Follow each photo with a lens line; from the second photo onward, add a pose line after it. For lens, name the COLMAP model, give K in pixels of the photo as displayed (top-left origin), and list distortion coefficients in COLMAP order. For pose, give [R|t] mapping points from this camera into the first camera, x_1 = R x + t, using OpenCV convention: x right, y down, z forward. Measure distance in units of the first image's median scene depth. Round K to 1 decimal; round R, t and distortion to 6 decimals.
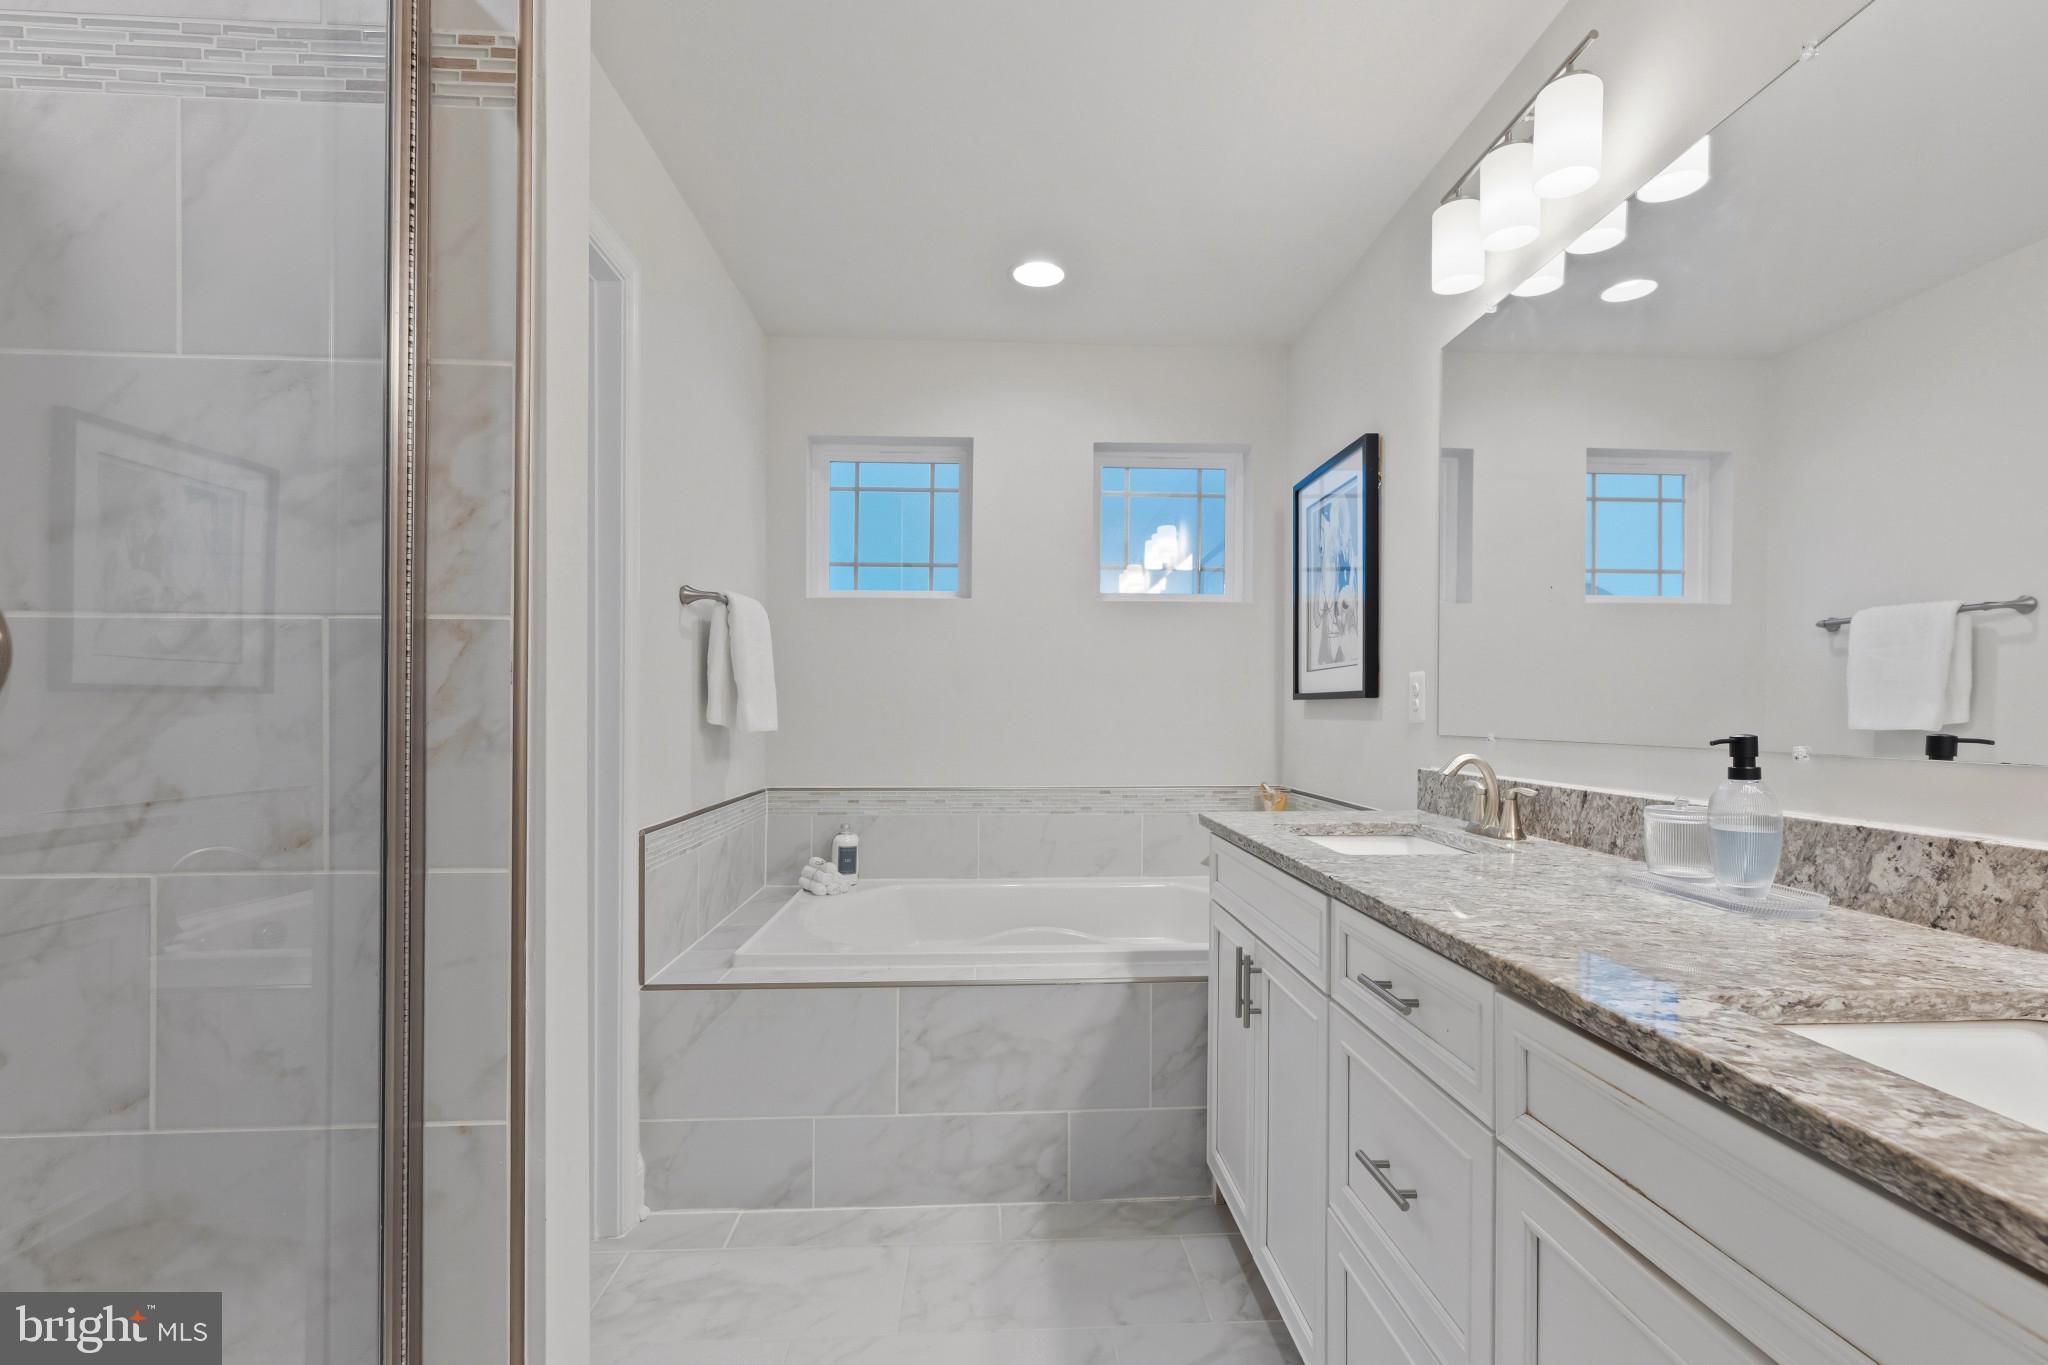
lens RADIAL K [[918.7, 0, 1028.6], [0, 918.7, 698.5], [0, 0, 1]] dist [-0.006120, -0.000081]
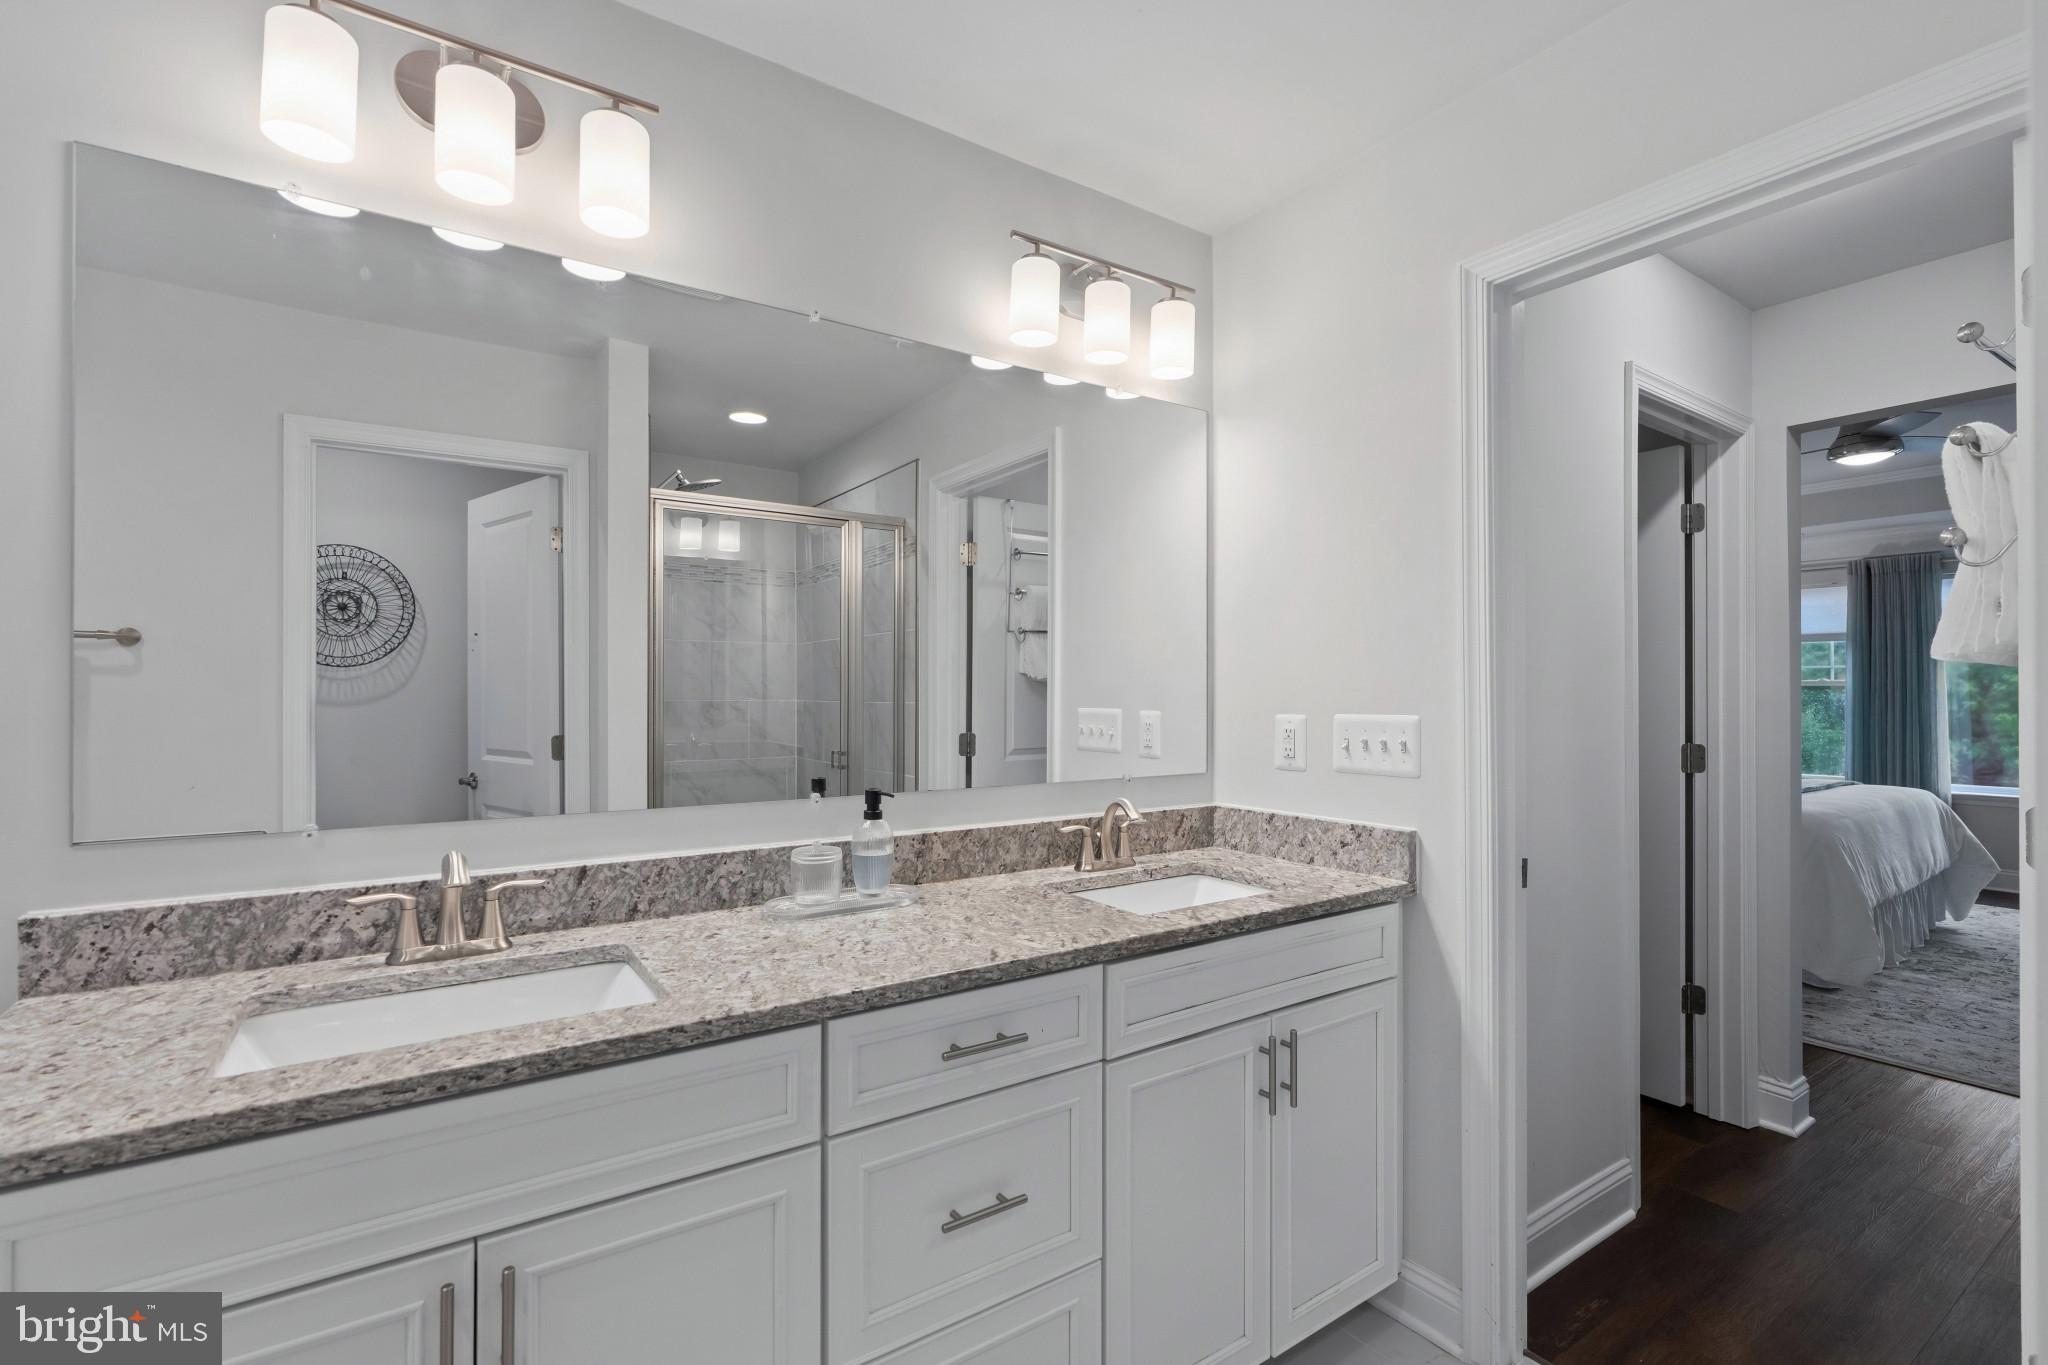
lens RADIAL K [[918.7, 0, 1037.9], [0, 918.7, 688.0], [0, 0, 1]] dist [-0.006120, -0.000081]
pose [[-0.510333, 0.004834, 0.859963, -0.465675], [-0.010383, 0.999877, -0.011783, -0.080030], [-0.859914, -0.014942, -0.510220, 1.149583]]
